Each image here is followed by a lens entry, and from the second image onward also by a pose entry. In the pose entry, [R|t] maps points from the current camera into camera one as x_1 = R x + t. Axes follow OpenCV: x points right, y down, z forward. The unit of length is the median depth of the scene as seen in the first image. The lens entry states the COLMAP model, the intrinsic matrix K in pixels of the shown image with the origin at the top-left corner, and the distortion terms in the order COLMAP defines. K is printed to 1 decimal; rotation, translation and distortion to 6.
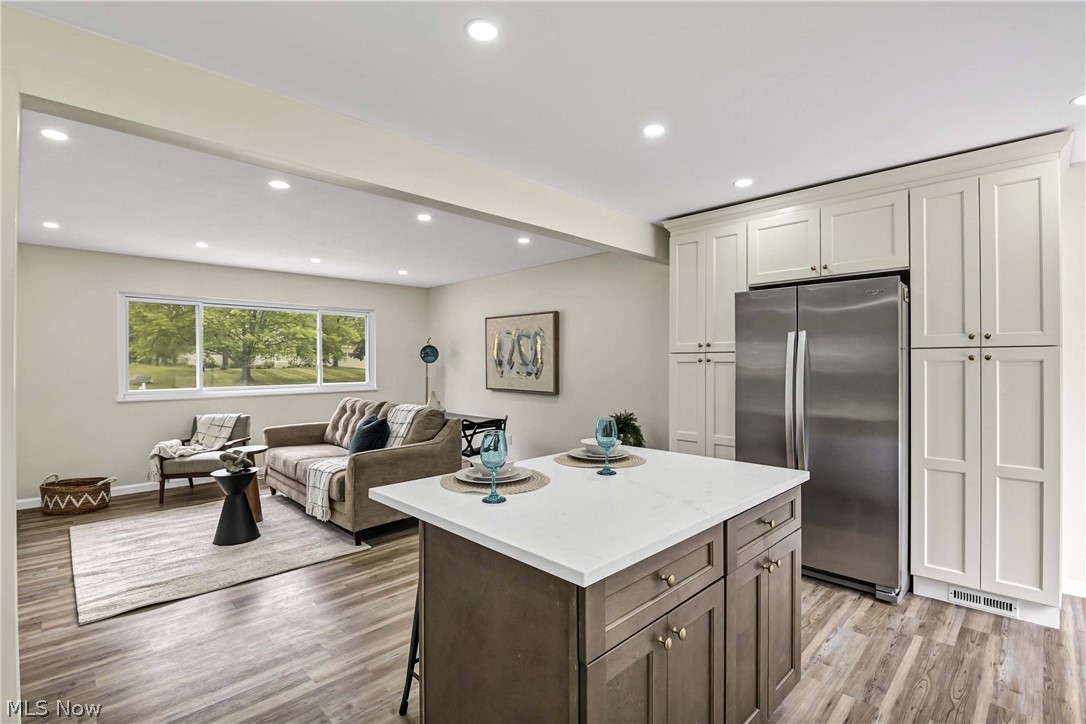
lens RADIAL K [[495.8, 0, 543.0], [0, 495.8, 362.0], [0, 0, 1]] dist [-0.000586, -0.009658]
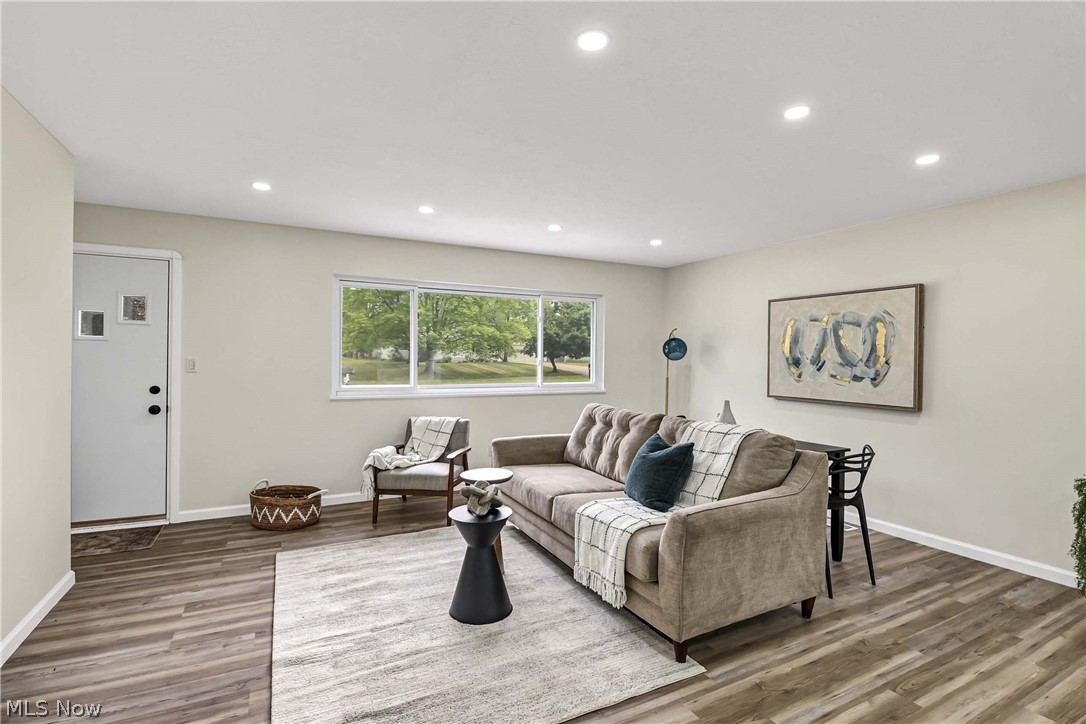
lens RADIAL K [[489.7, 0, 602.0], [0, 489.7, 359.6], [0, 0, 1]] dist [-0.001895, -0.000522]
pose [[0.979837, 0.014562, -0.199268, -0.241676], [-0.014682, 0.999892, 0.000877, 0.002572], [0.199259, 0.002067, 0.979945, 0.270842]]
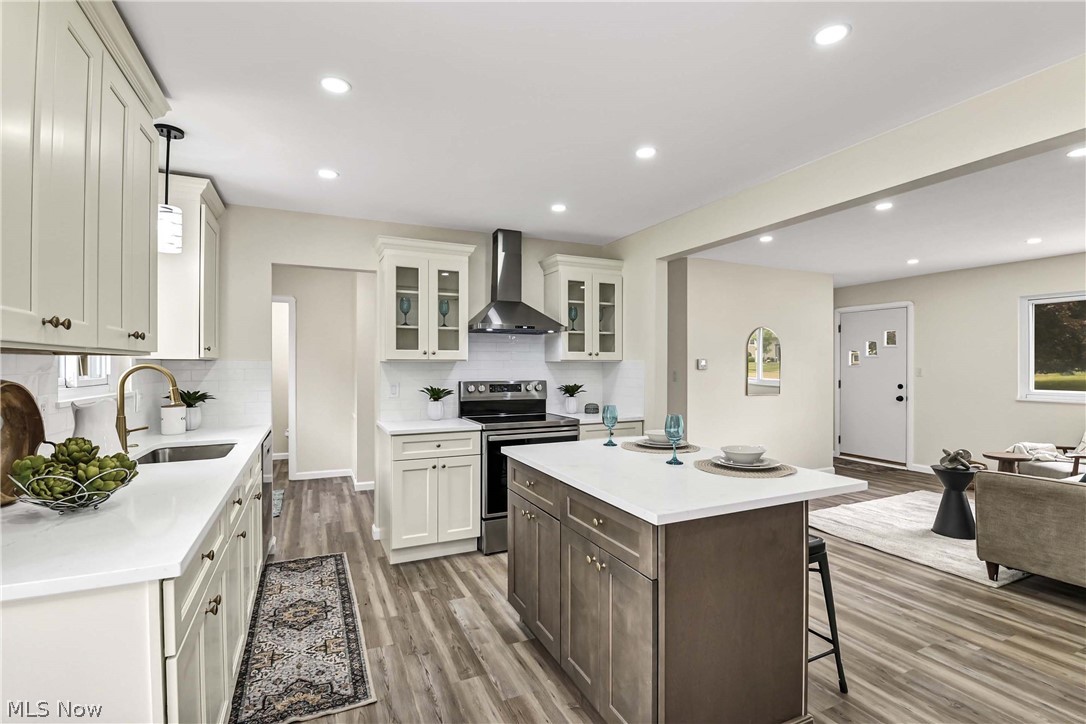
lens RADIAL K [[443.4, 0, 543.0], [0, 443.4, 362.0], [0, 0, 1]] dist [0.001057, 0.000156]
pose [[-0.283702, -0.003051, -0.958908, 0.391239], [-0.000013, 0.999995, -0.003178, 0.000654], [0.958912, -0.000889, -0.283701, 0.328741]]
